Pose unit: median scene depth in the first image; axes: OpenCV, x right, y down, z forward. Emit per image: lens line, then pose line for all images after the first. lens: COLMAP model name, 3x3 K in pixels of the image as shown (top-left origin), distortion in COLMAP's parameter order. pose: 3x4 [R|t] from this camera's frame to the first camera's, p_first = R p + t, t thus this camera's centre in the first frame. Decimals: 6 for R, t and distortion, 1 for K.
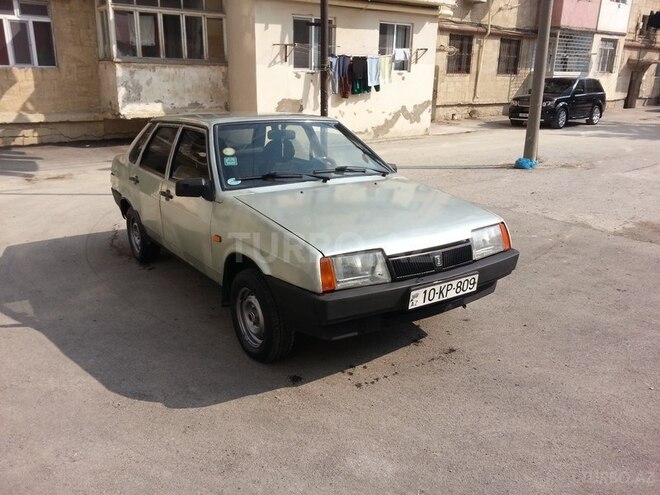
lens RADIAL K [[535.7, 0, 320.6], [0, 535.7, 249.5], [0, 0, 1]] dist [0.083774, -0.132095]
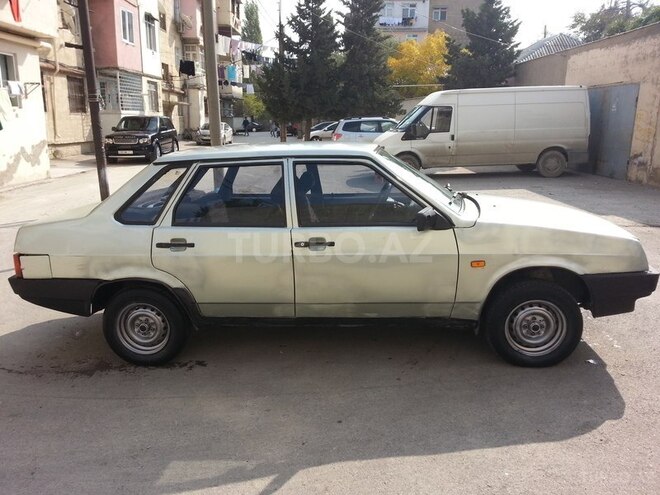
lens RADIAL K [[535.7, 0, 320.6], [0, 535.7, 249.5], [0, 0, 1]] dist [0.083774, -0.132095]
pose [[0.629220, -0.191347, 0.753305, -0.265904], [0.244147, 0.968821, 0.042159, -0.037551], [-0.737885, 0.157389, 0.656319, 0.142045]]
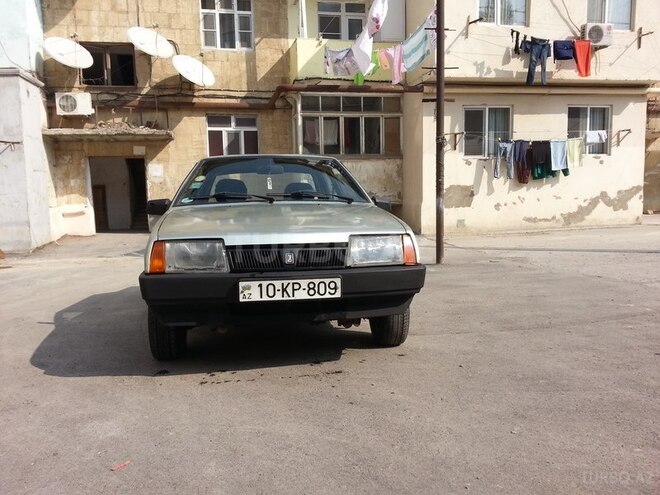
lens RADIAL K [[533.7, 0, 317.1], [0, 533.7, 246.4], [0, 0, 1]] dist [0.078786, -0.140062]
pose [[0.899185, 0.013850, -0.437349, 0.141844], [-0.101751, 0.978718, -0.178206, 0.034342], [0.425574, 0.204741, 0.881458, 0.038261]]
